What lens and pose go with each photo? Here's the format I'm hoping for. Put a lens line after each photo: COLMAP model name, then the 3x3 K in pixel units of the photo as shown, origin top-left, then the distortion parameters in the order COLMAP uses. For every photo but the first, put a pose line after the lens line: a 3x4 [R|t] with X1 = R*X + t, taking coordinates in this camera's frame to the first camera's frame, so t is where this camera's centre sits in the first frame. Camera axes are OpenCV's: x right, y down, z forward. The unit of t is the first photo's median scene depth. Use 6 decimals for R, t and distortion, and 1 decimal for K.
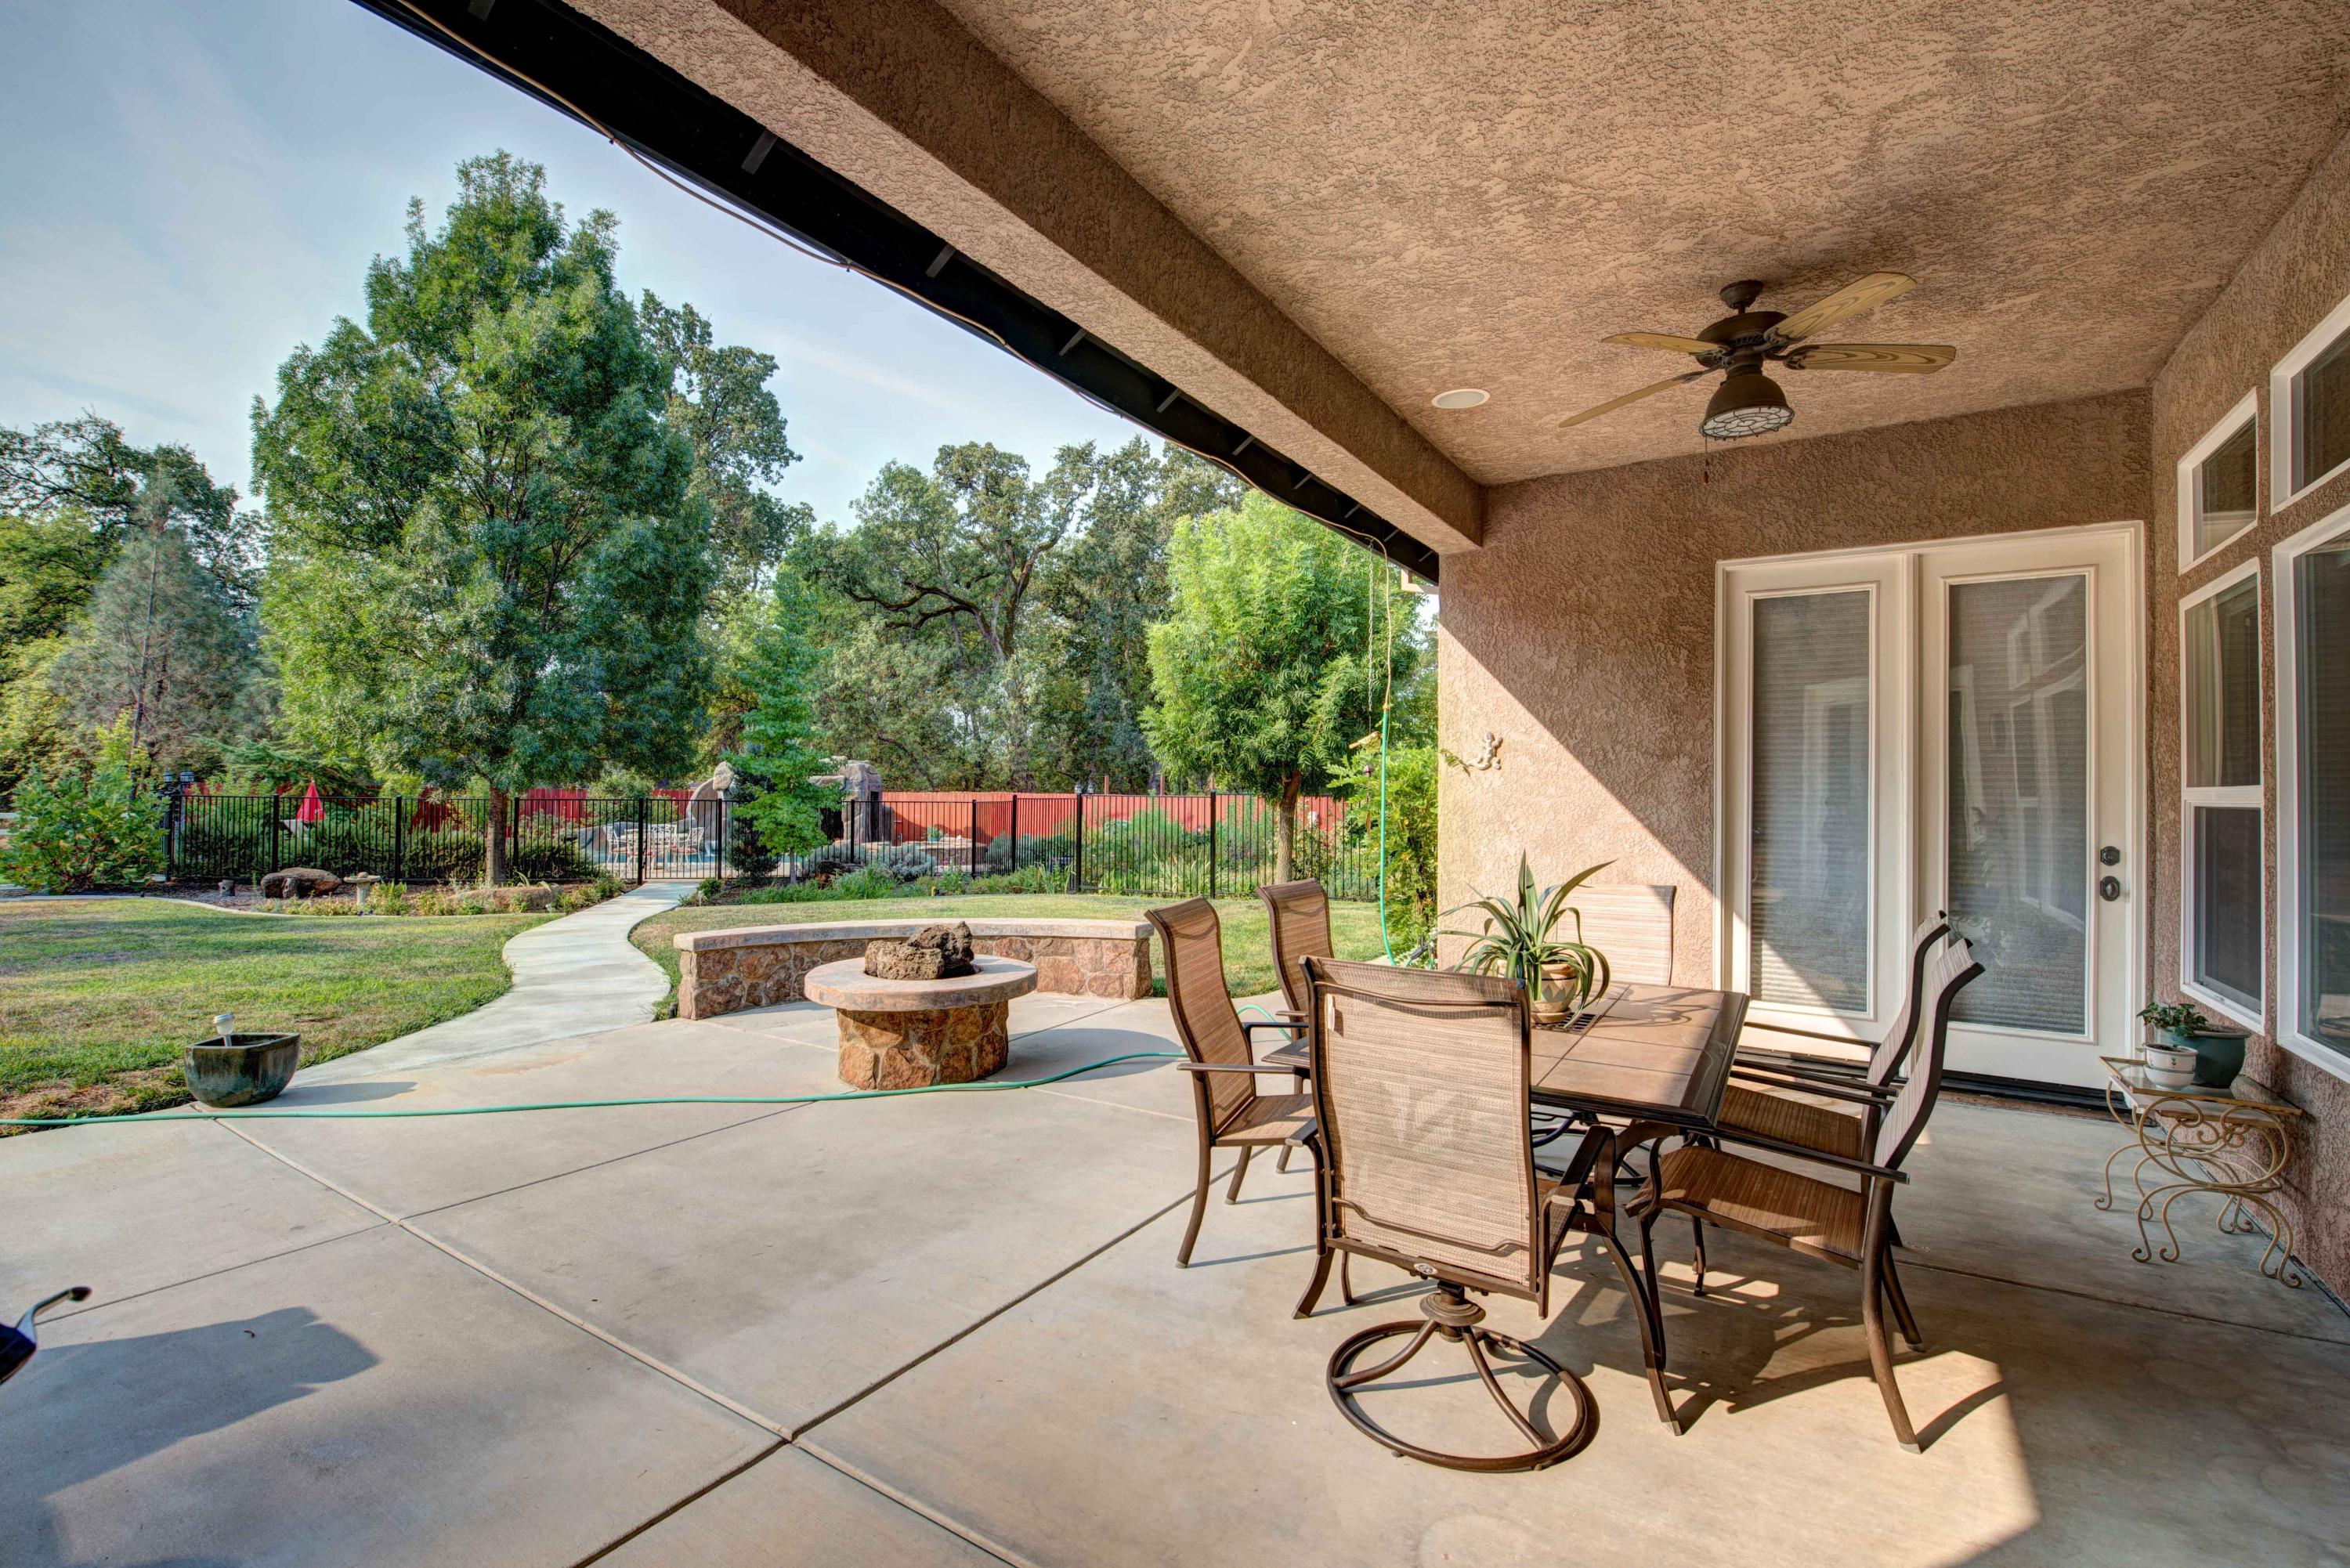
lens RADIAL K [[1026.2, 0, 1175.0], [0, 1026.2, 784.0], [0, 0, 1]] dist [-0.014495, -0.000033]
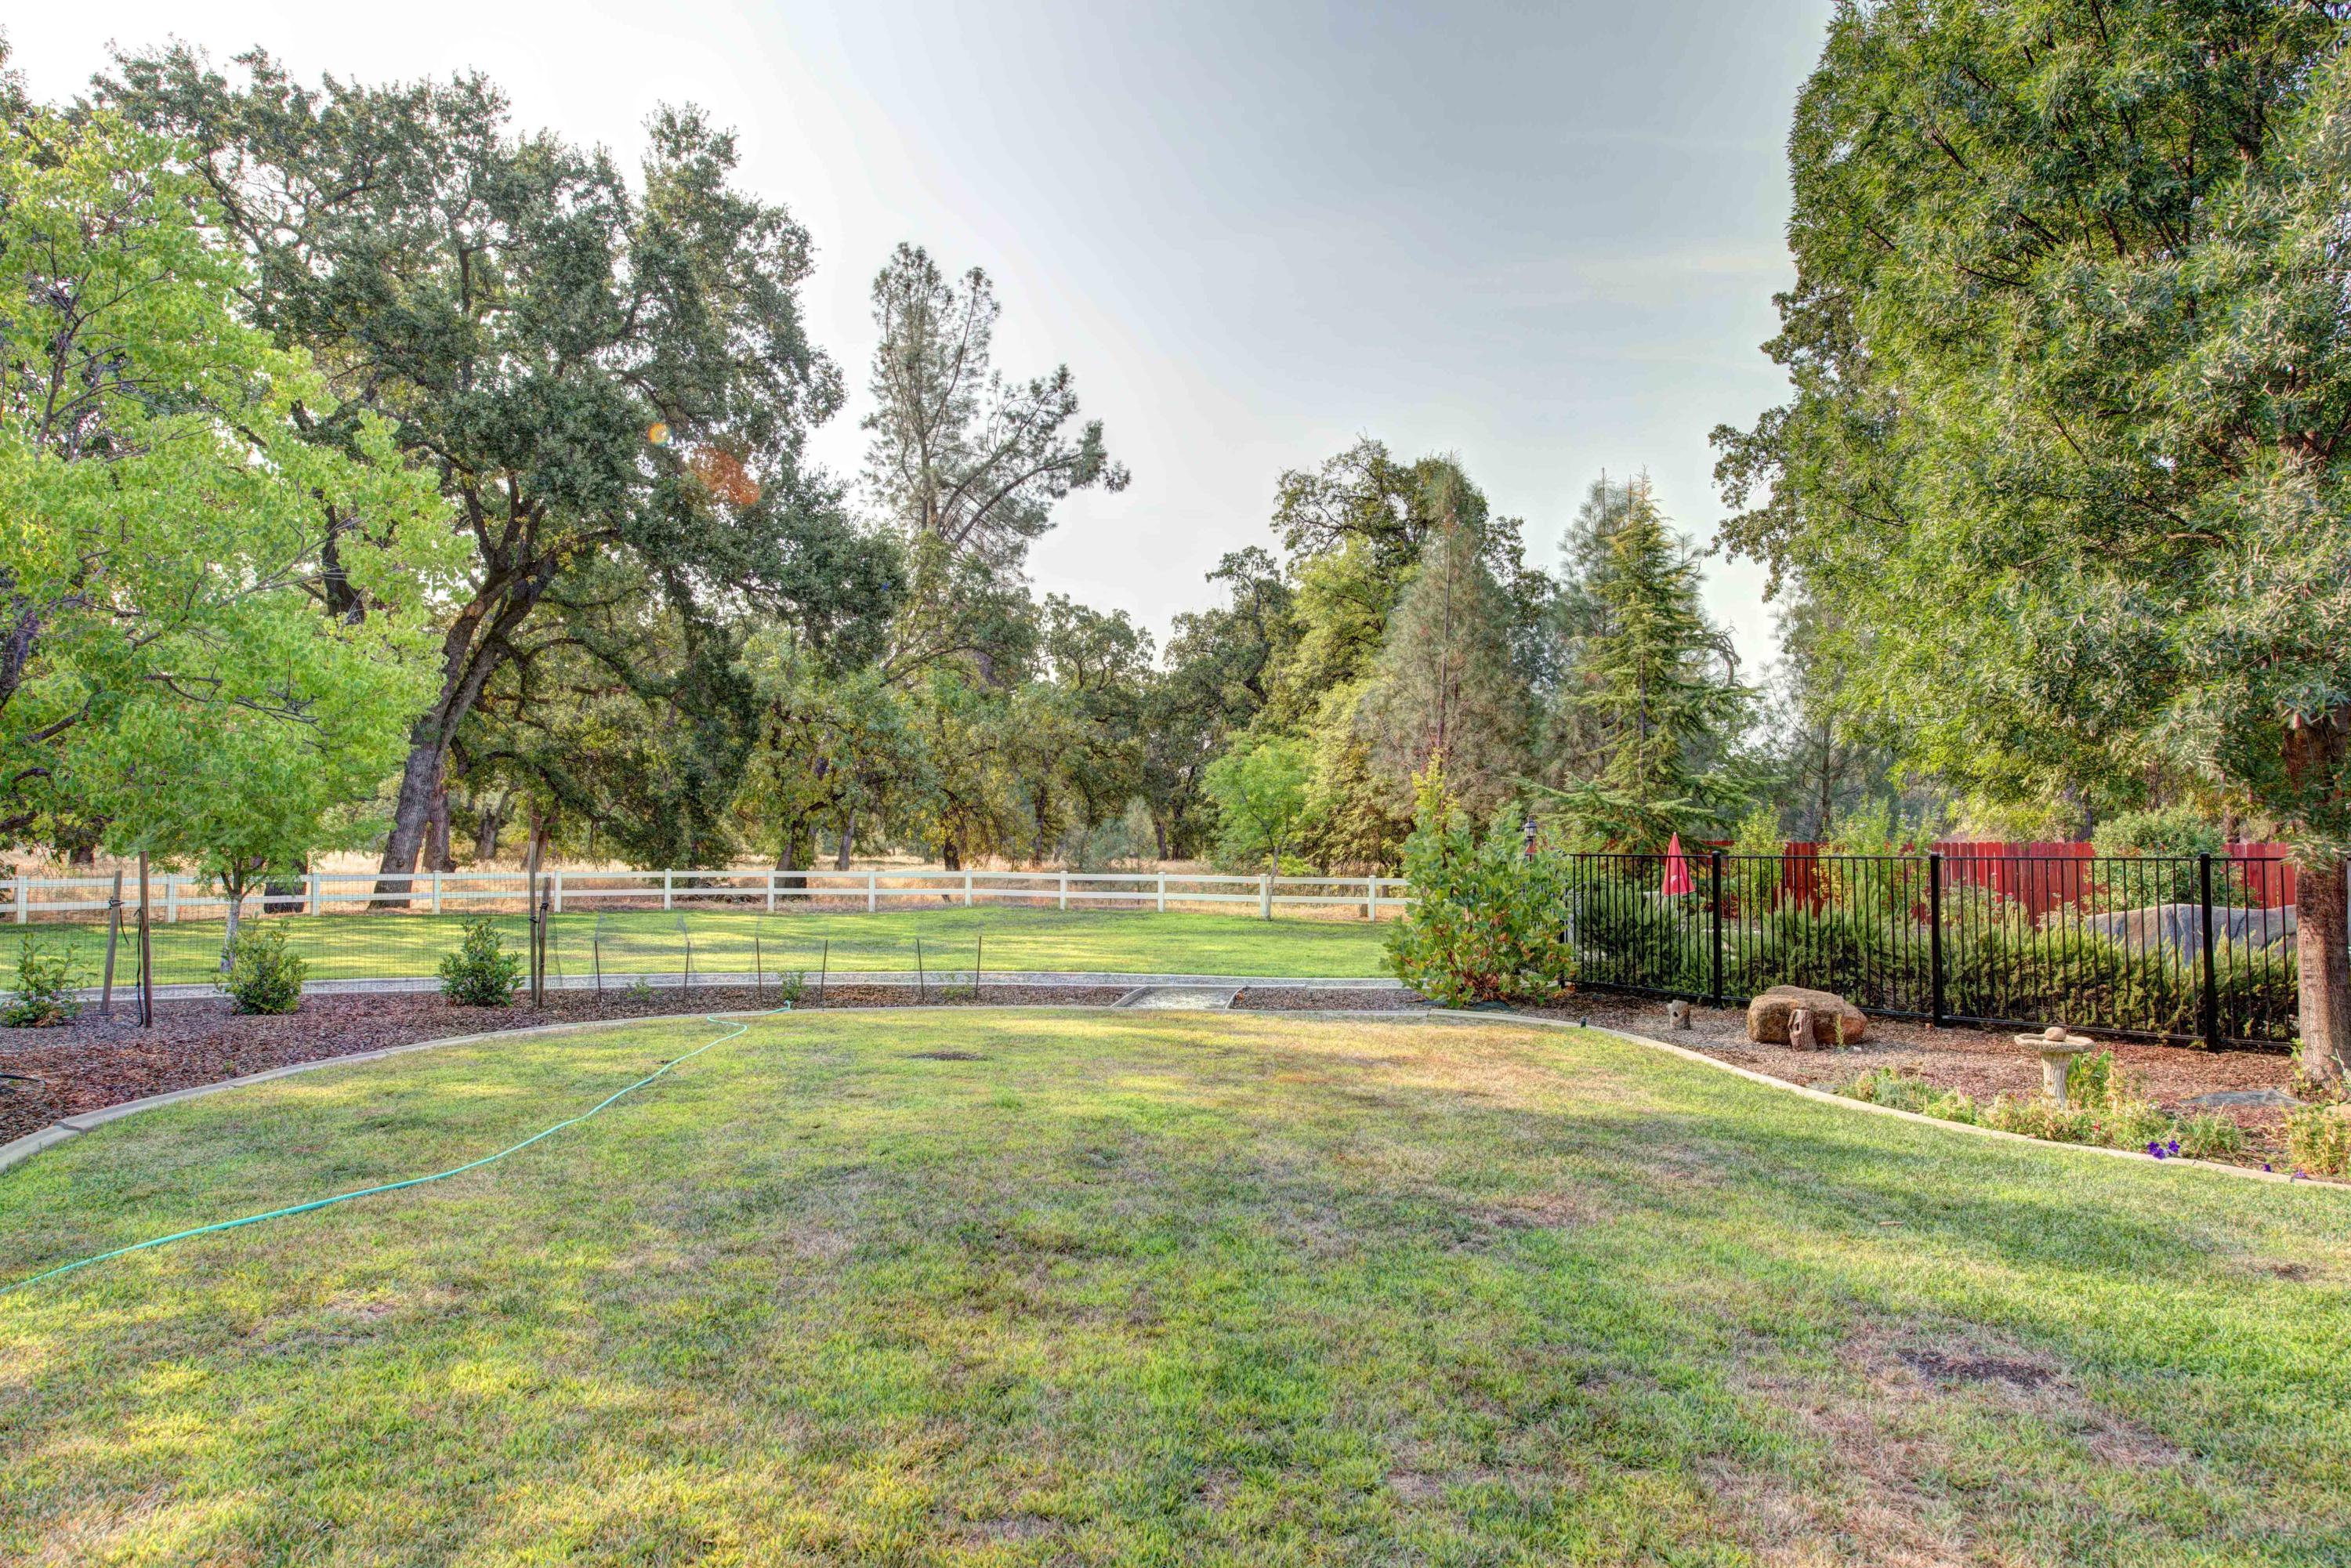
lens RADIAL K [[1347.4, 0, 1175.5], [0, 1347.4, 784.0], [0, 0, 1]] dist [-0.004091, 0.001280]
pose [[0.598435, -0.048901, -0.799678, -0.315903], [0.016359, 0.998673, -0.048827, 0.002289], [0.801004, 0.016138, 0.598441, 0.200753]]
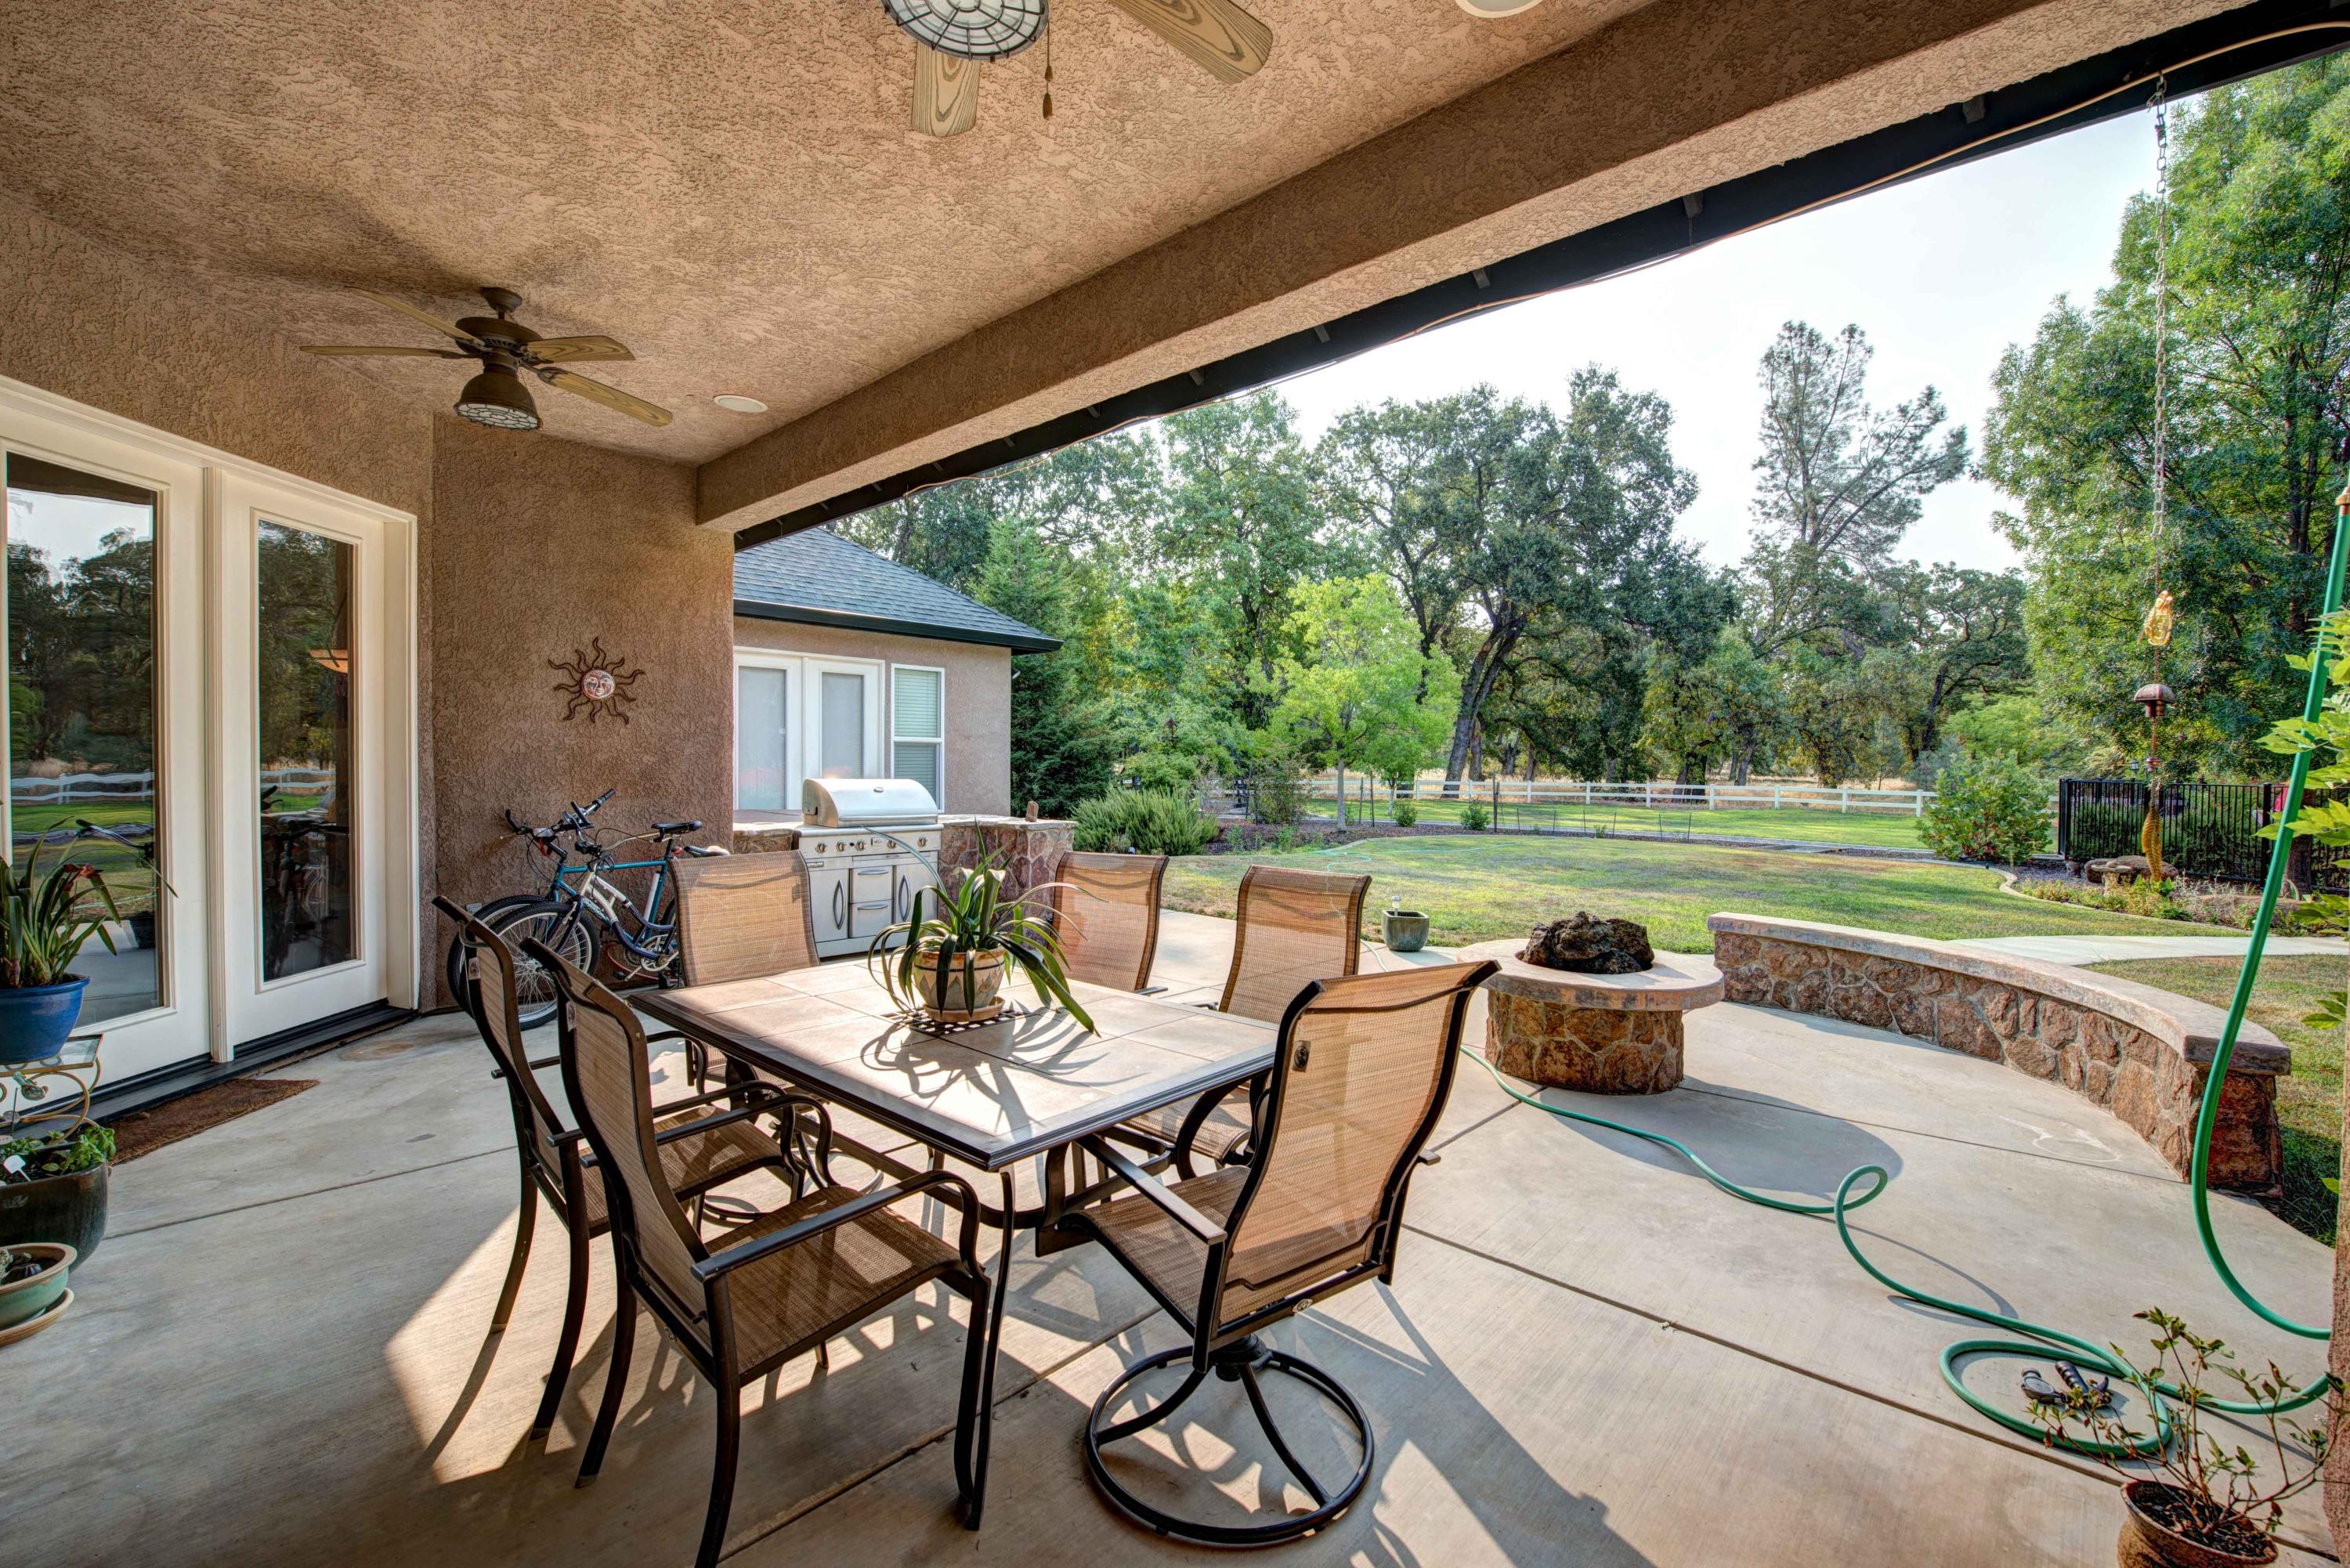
lens RADIAL K [[988.4, 0, 1175.0], [0, 988.4, 784.0], [0, 0, 1]] dist [-0.015077, -0.000104]
pose [[-0.163438, 0.007357, -0.986526, 0.139450], [0.002018, 0.999973, 0.007123, 0.003405], [0.986552, -0.000827, -0.163448, 0.160707]]
